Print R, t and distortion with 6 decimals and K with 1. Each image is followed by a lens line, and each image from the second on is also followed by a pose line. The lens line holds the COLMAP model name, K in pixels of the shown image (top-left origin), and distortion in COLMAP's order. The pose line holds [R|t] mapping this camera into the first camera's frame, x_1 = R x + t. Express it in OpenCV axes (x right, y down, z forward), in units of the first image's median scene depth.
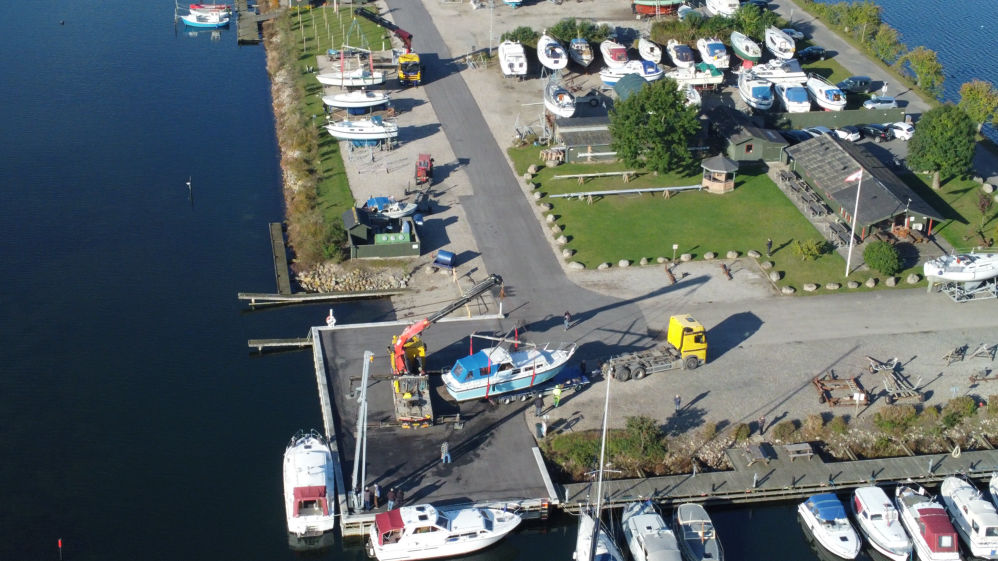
lens RADIAL K [[1445.6, 0, 490.3], [0, 1445.6, 288.5], [0, 0, 1]] dist [-0.000274, 0.000000]
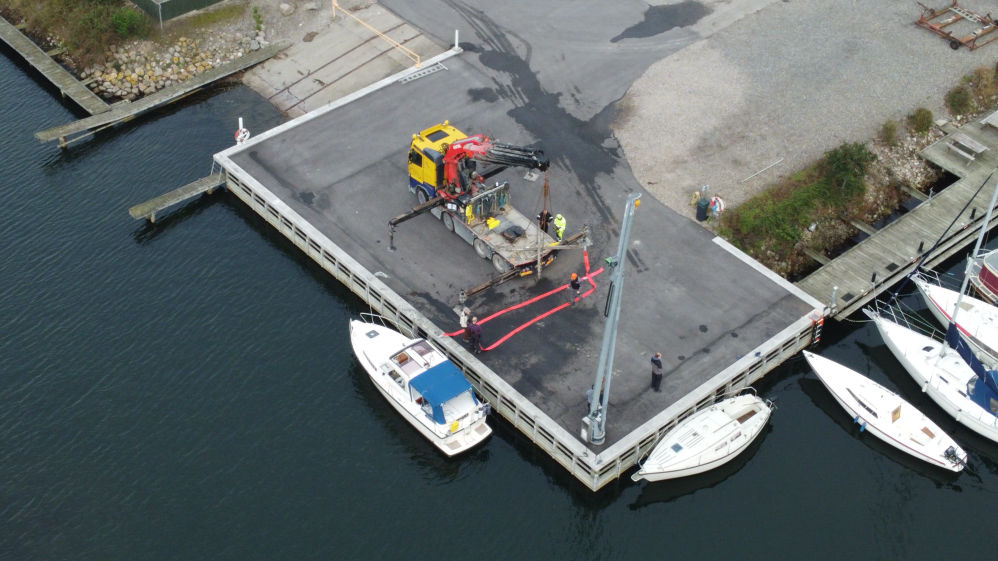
lens RADIAL K [[1445.6, 0, 496.2], [0, 1445.6, 279.7], [0, 0, 1]] dist [-0.000274, 0.000000]
pose [[0.862493, -0.338004, 0.376641, -0.216858], [0.231939, 0.925499, 0.299427, -0.063794], [-0.449789, -0.170896, 0.876633, 0.331247]]
